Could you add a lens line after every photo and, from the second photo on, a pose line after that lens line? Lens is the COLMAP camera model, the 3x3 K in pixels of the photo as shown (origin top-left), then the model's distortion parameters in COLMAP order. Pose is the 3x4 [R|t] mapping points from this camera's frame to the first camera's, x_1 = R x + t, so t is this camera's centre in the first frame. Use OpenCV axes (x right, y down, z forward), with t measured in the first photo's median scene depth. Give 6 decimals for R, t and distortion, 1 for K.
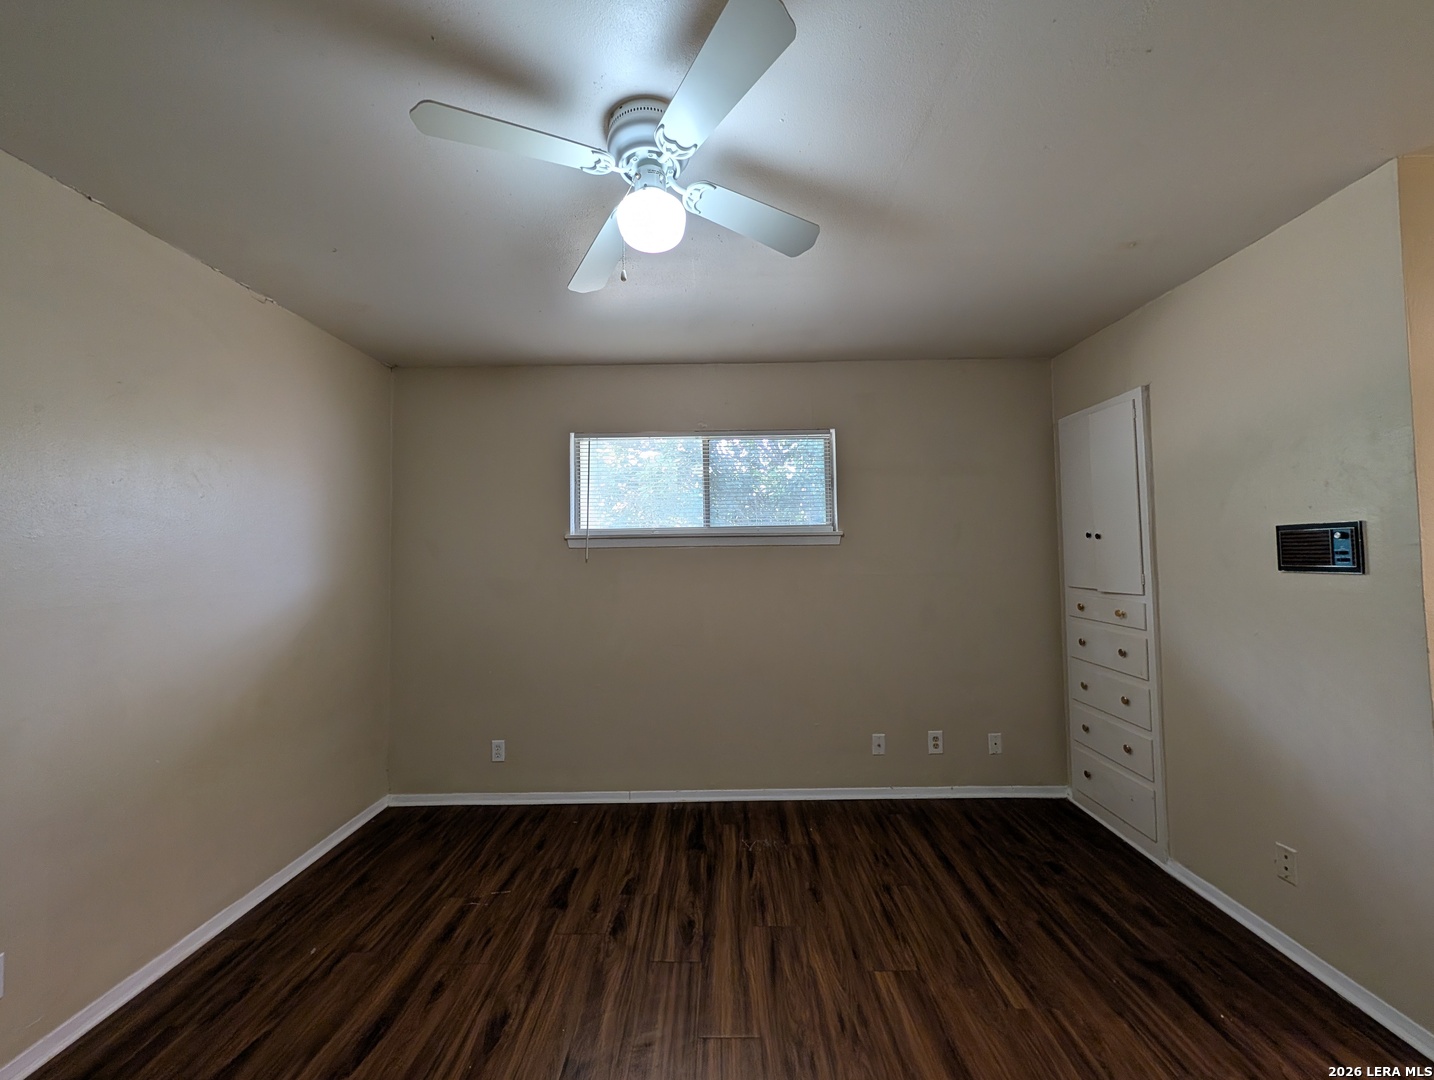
lens RADIAL K [[552.2, 0, 720.1], [0, 552.2, 534.0], [0, 0, 1]] dist [-0.000272, 0.000553]
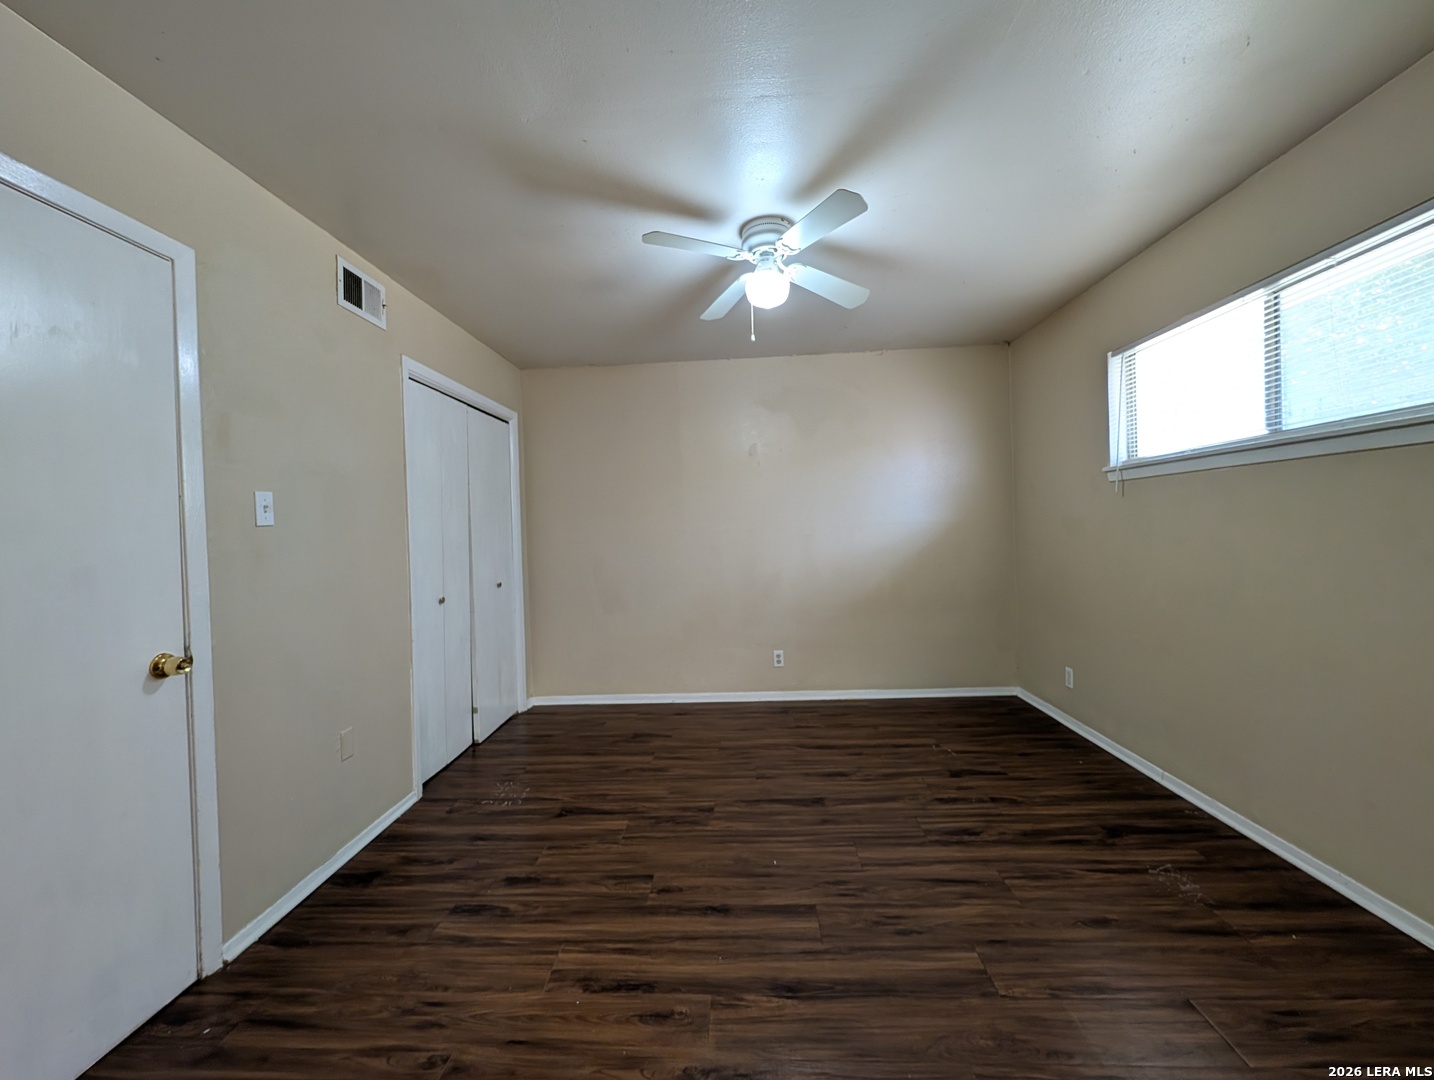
lens RADIAL K [[552.2, 0, 716.7], [0, 552.2, 536.1], [0, 0, 1]] dist [-0.000272, 0.000553]
pose [[-0.048032, 0.028874, -0.998428, 0.856955], [0.076195, 0.996775, 0.025161, 0.054063], [0.995935, -0.074867, -0.050077, 0.501903]]
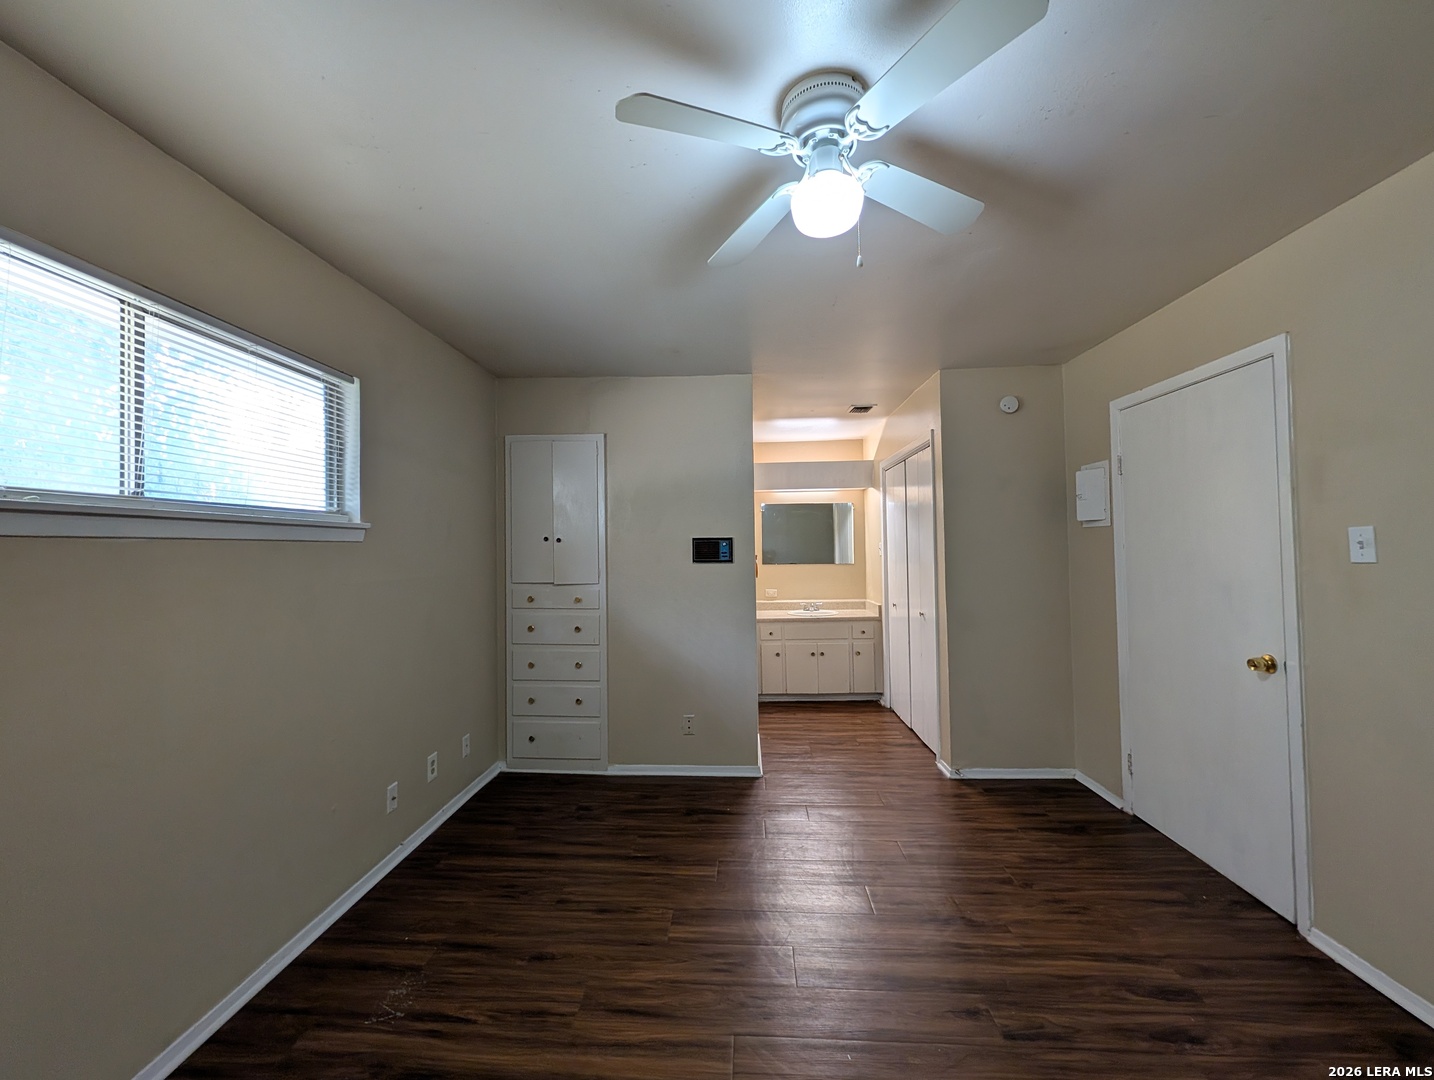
lens RADIAL K [[552.2, 0, 718.2], [0, 552.2, 533.8], [0, 0, 1]] dist [-0.000272, 0.000553]
pose [[0.048083, 0.037471, 0.998140, -0.613711], [-0.031087, 0.998868, -0.036001, 0.026336], [-0.998359, -0.029299, 0.049193, 0.642986]]
